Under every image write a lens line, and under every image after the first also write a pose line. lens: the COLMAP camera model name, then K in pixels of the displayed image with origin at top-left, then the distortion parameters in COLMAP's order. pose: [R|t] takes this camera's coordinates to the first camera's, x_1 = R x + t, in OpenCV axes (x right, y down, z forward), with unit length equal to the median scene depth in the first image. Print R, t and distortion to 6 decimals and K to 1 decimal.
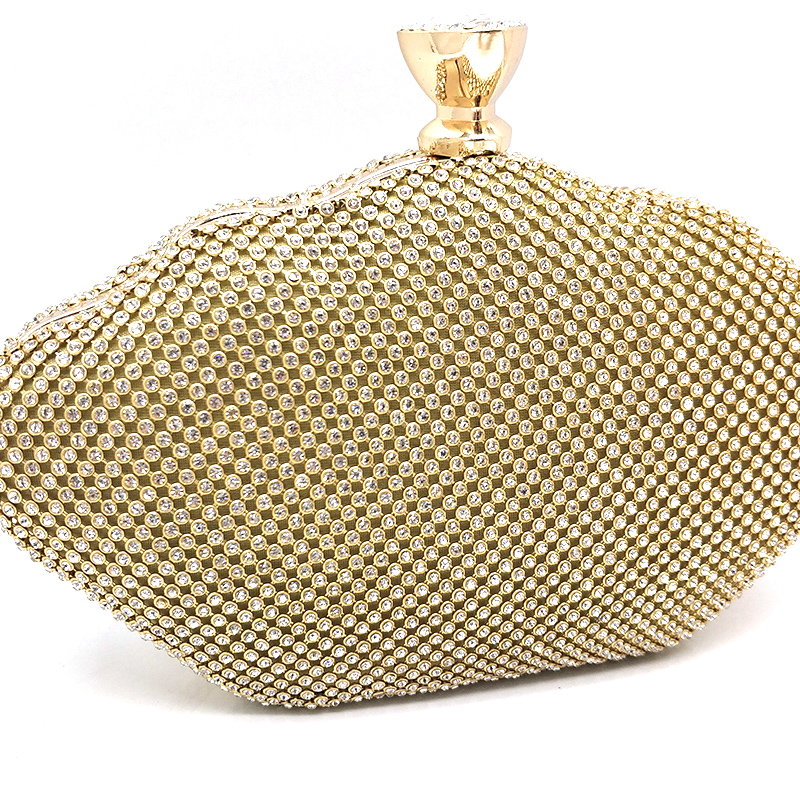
lens RADIAL K [[809.9, 0, 404.0], [0, 809.9, 398.5], [0, 0, 1]] dist [-0.050987, 0.000000]
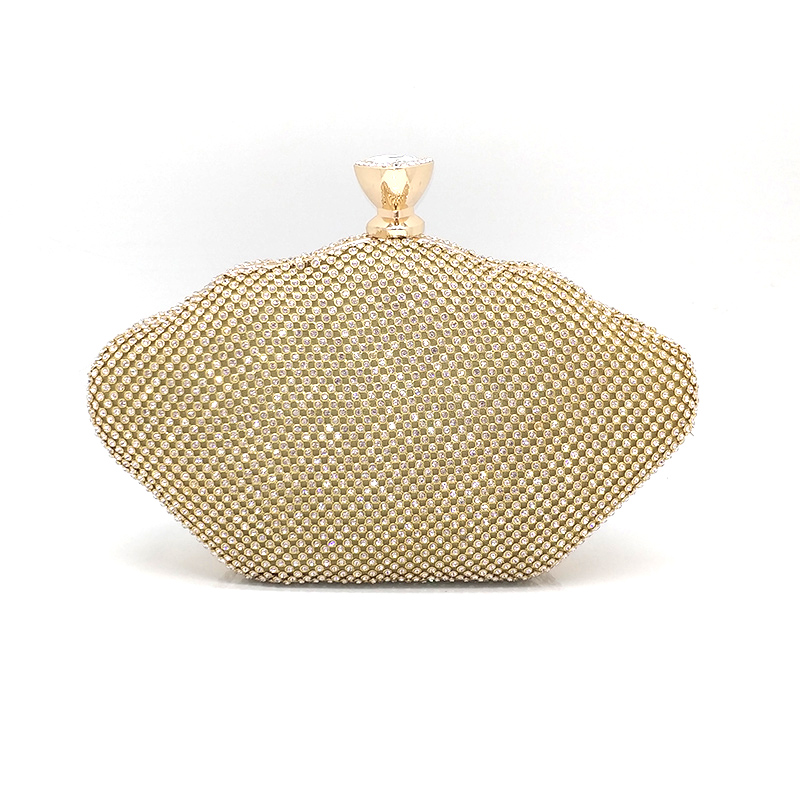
lens RADIAL K [[809.9, 0, 394.8], [0, 809.9, 401.6], [0, 0, 1]] dist [-0.050987, 0.000000]
pose [[0.989291, 0.053682, -0.135729, 0.361123], [-0.068247, 0.992123, -0.105041, 0.224441], [0.129021, 0.113179, 0.985162, -0.653772]]
